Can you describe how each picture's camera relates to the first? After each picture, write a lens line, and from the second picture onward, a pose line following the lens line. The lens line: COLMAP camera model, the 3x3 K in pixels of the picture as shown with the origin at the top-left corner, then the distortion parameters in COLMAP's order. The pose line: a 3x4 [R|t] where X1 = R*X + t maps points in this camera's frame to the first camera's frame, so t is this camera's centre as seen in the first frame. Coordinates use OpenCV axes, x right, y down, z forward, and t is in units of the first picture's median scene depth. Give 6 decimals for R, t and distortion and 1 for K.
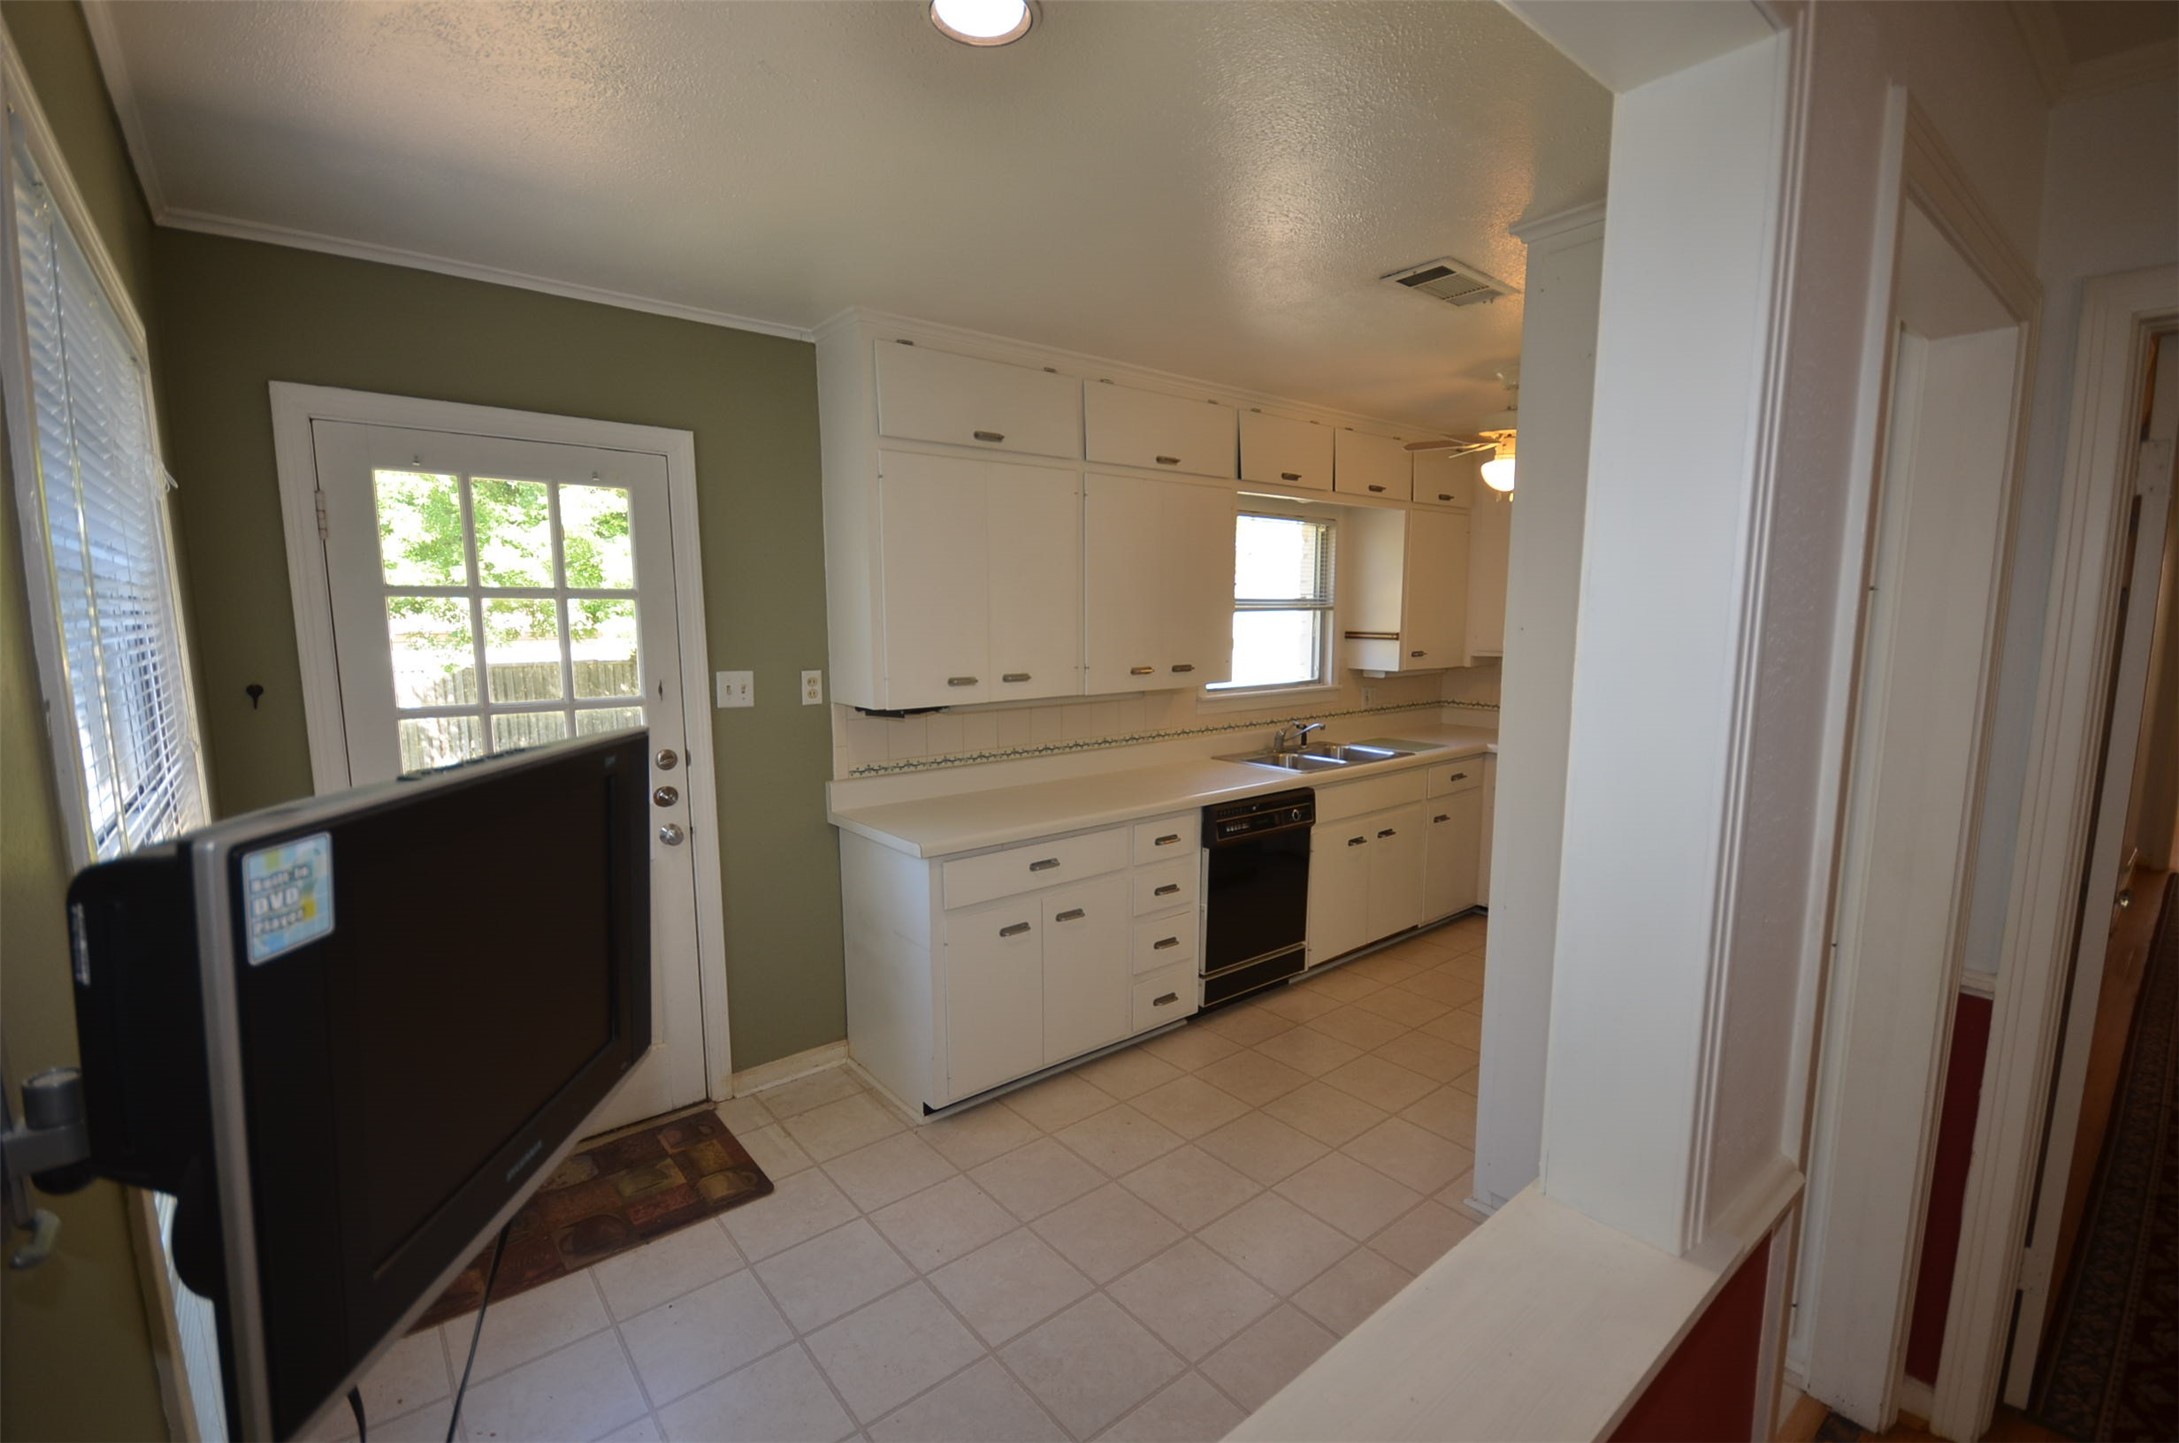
lens RADIAL K [[949.0, 0, 1086.3], [0, 949.0, 742.0], [0, 0, 1]] dist [0.004255, -0.009396]
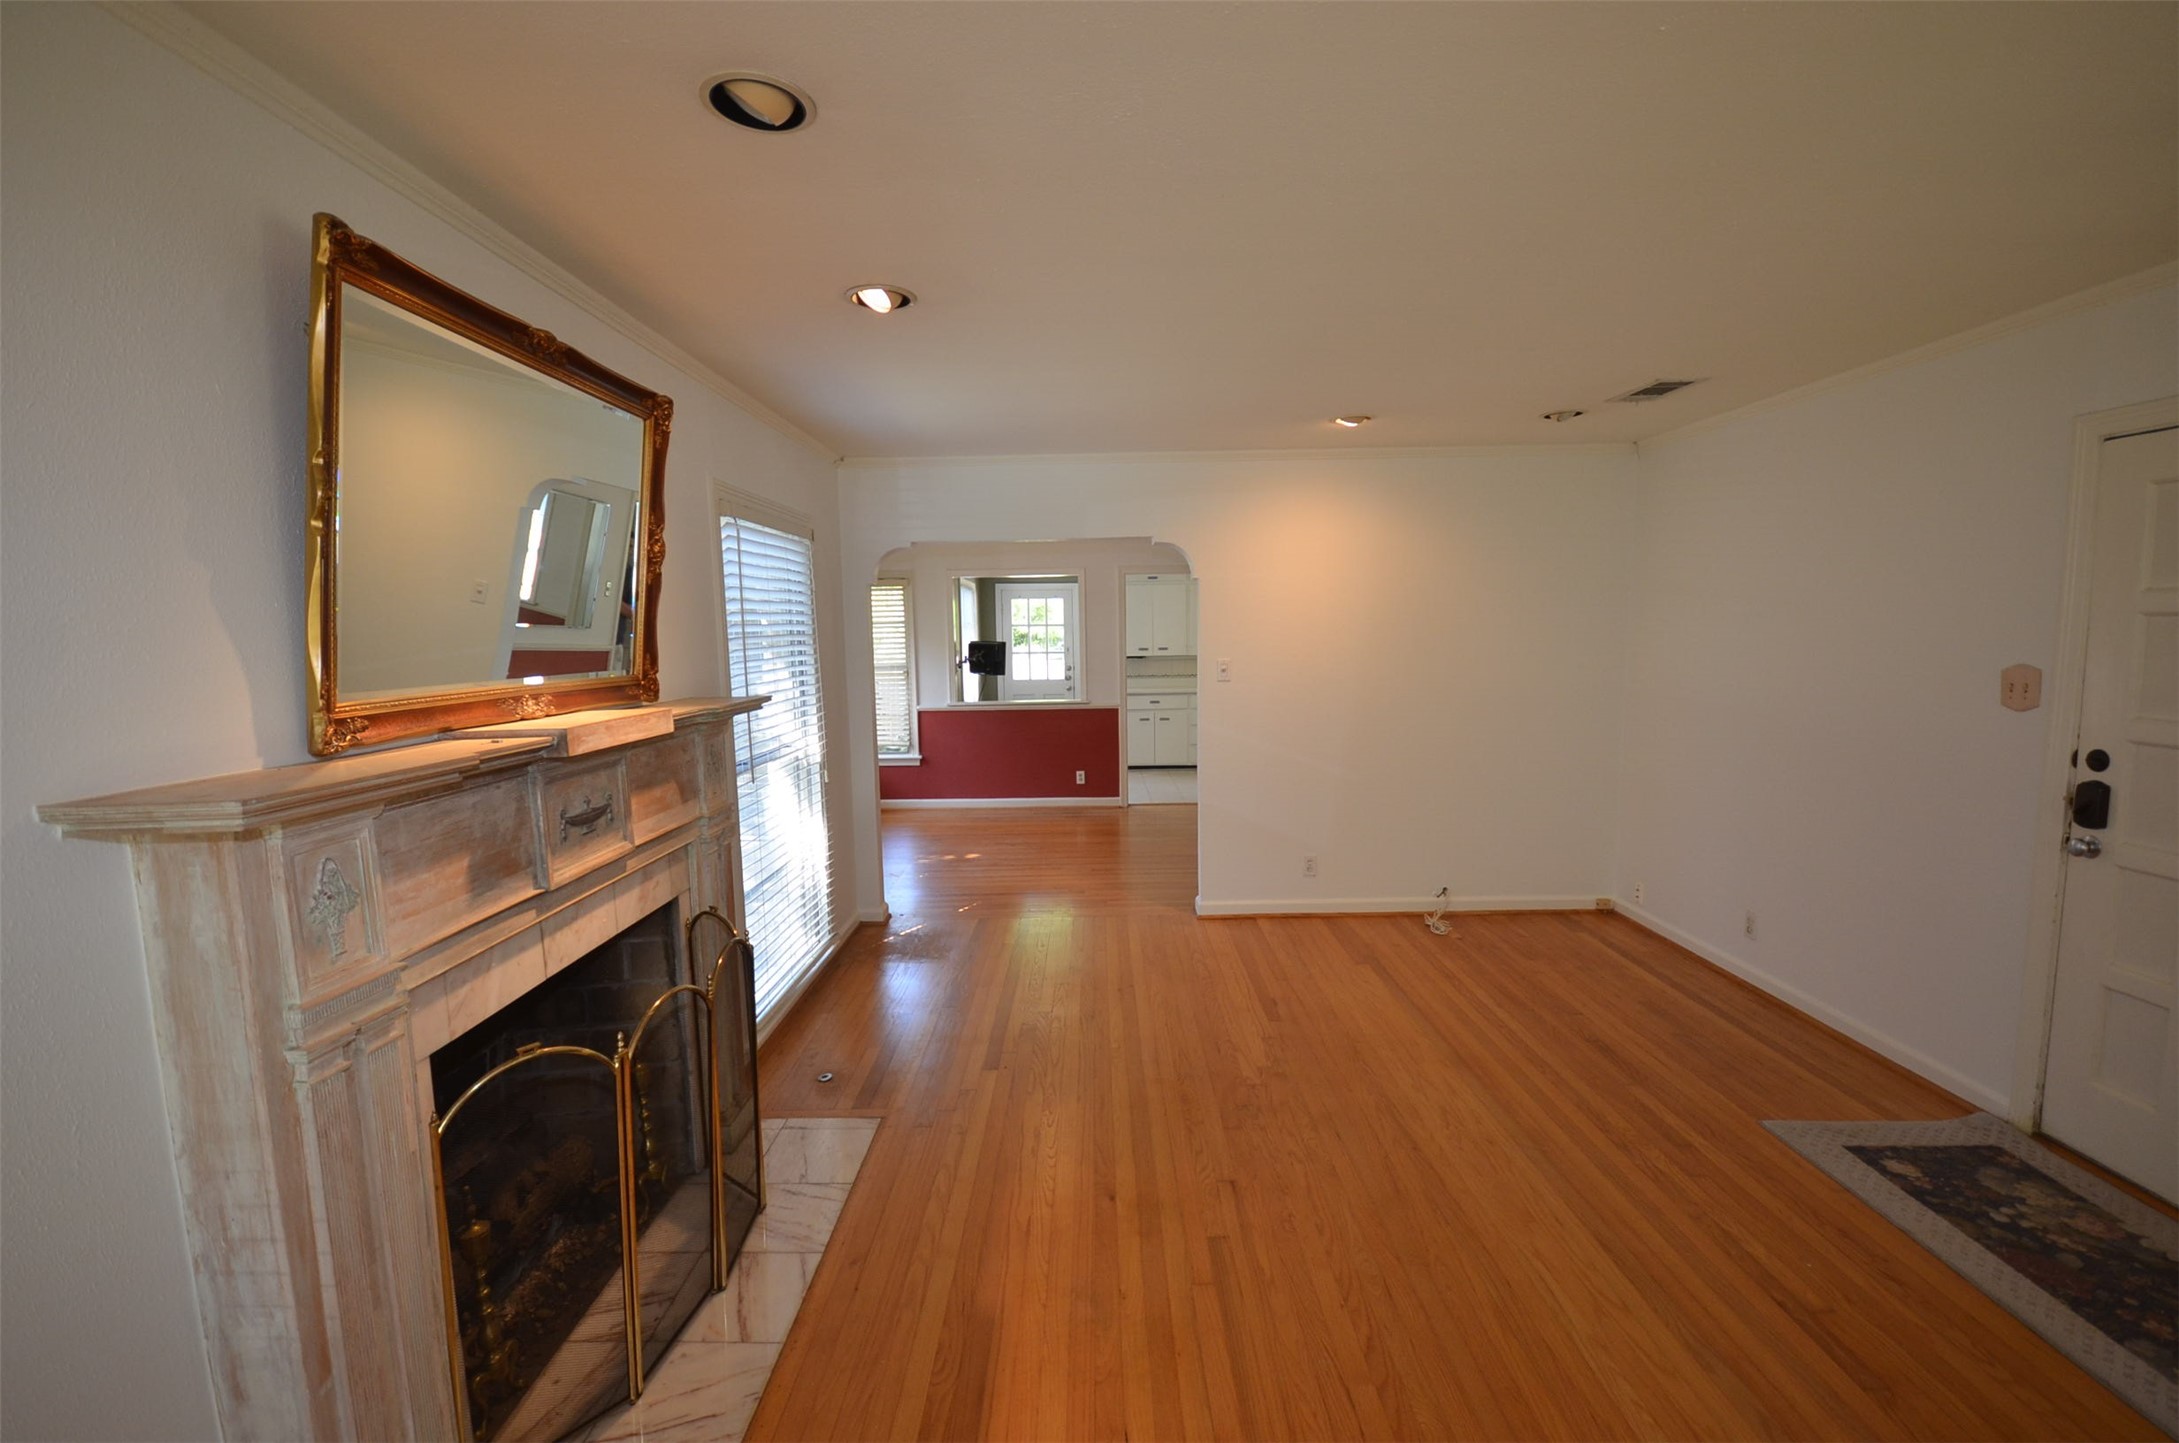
lens RADIAL K [[949.0, 0, 1086.3], [0, 949.0, 742.0], [0, 0, 1]] dist [0.004255, -0.009396]
pose [[0.770832, 0.064444, -0.633771, 1.826881], [-0.074857, 0.997141, 0.010347, 0.240181], [0.632625, 0.039466, 0.773452, -1.692628]]
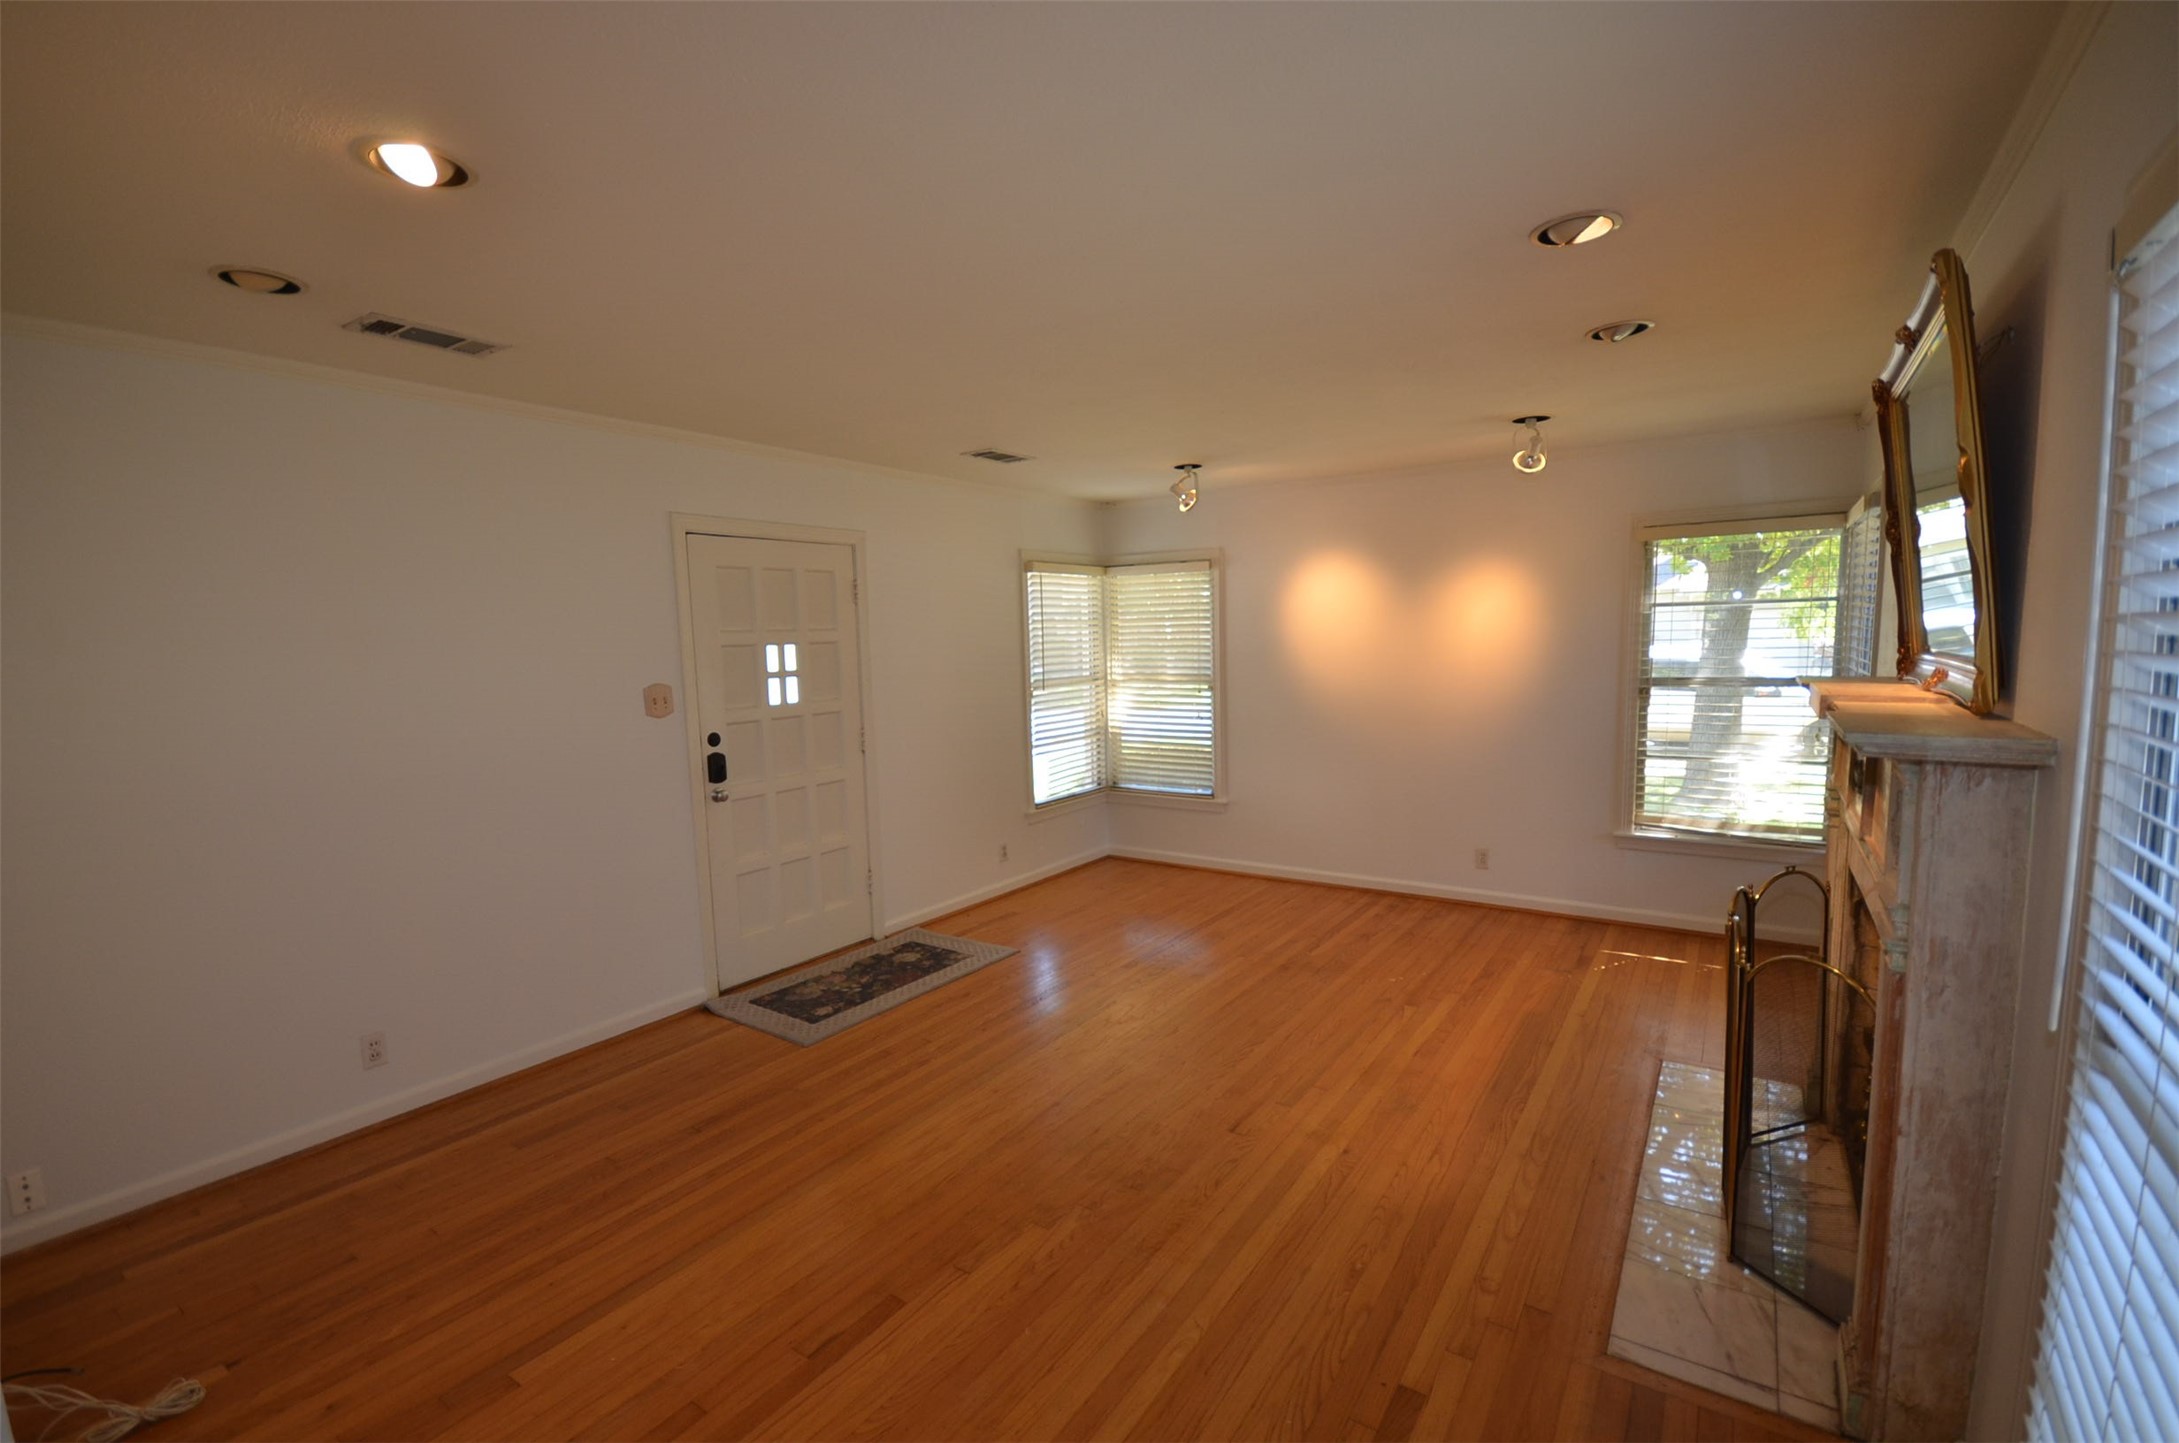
lens RADIAL K [[949.0, 0, 1086.3], [0, 949.0, 742.0], [0, 0, 1]] dist [0.004255, -0.009396]
pose [[-0.277835, -0.096387, 0.955781, 0.628797], [0.161568, 0.976091, 0.145401, 0.098115], [-0.946944, 0.194821, -0.255619, -0.667052]]
